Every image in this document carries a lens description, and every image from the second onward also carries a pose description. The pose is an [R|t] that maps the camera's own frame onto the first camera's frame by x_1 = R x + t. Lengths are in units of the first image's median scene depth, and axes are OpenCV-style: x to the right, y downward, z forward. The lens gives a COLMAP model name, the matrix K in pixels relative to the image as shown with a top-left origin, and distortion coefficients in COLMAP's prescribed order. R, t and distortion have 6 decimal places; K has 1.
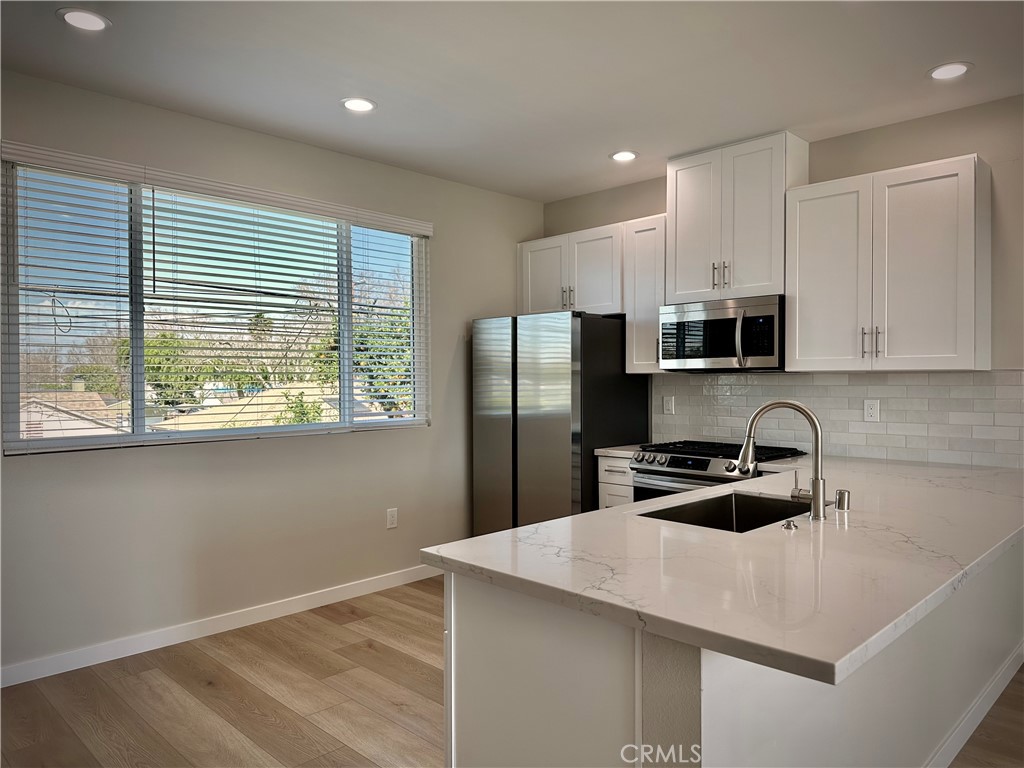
lens RADIAL K [[717.5, 0, 512.0], [0, 717.5, 384.0], [0, 0, 1]] dist [0.004121, 0.000636]
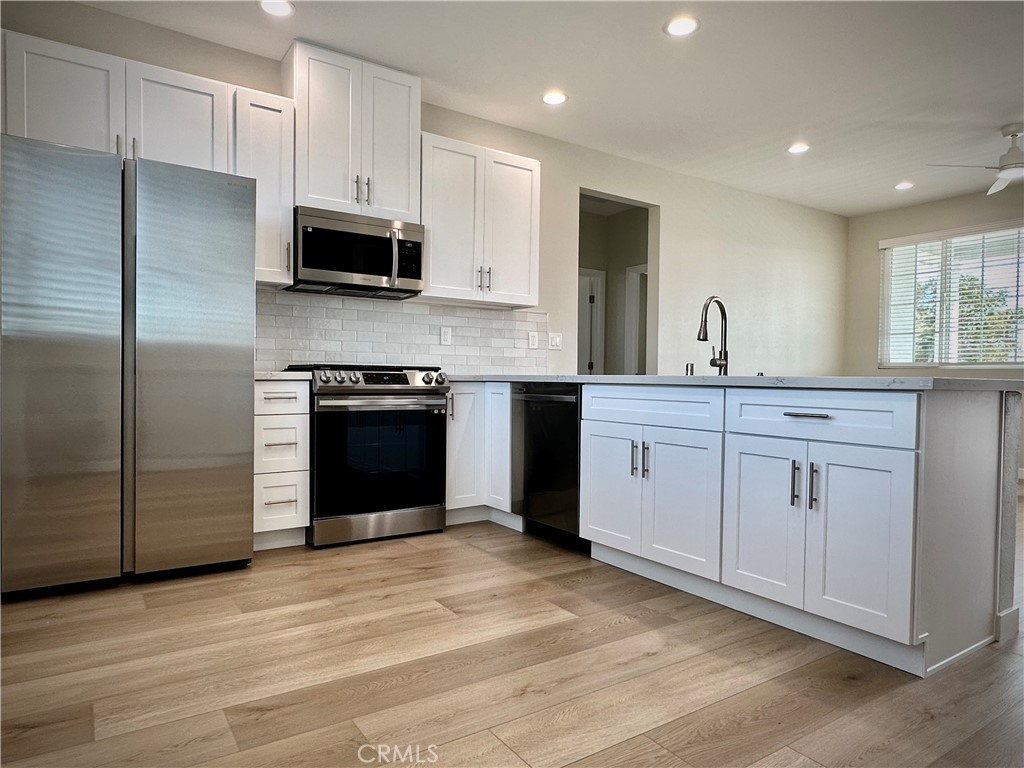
lens RADIAL K [[648.4, 0, 512.0], [0, 648.4, 384.0], [0, 0, 1]] dist [0.003471, -0.000310]
pose [[0.198736, -0.004069, 0.980045, -0.588608], [-0.005403, 0.999972, 0.005247, 0.116143], [-0.980038, -0.006338, 0.198708, 0.686206]]
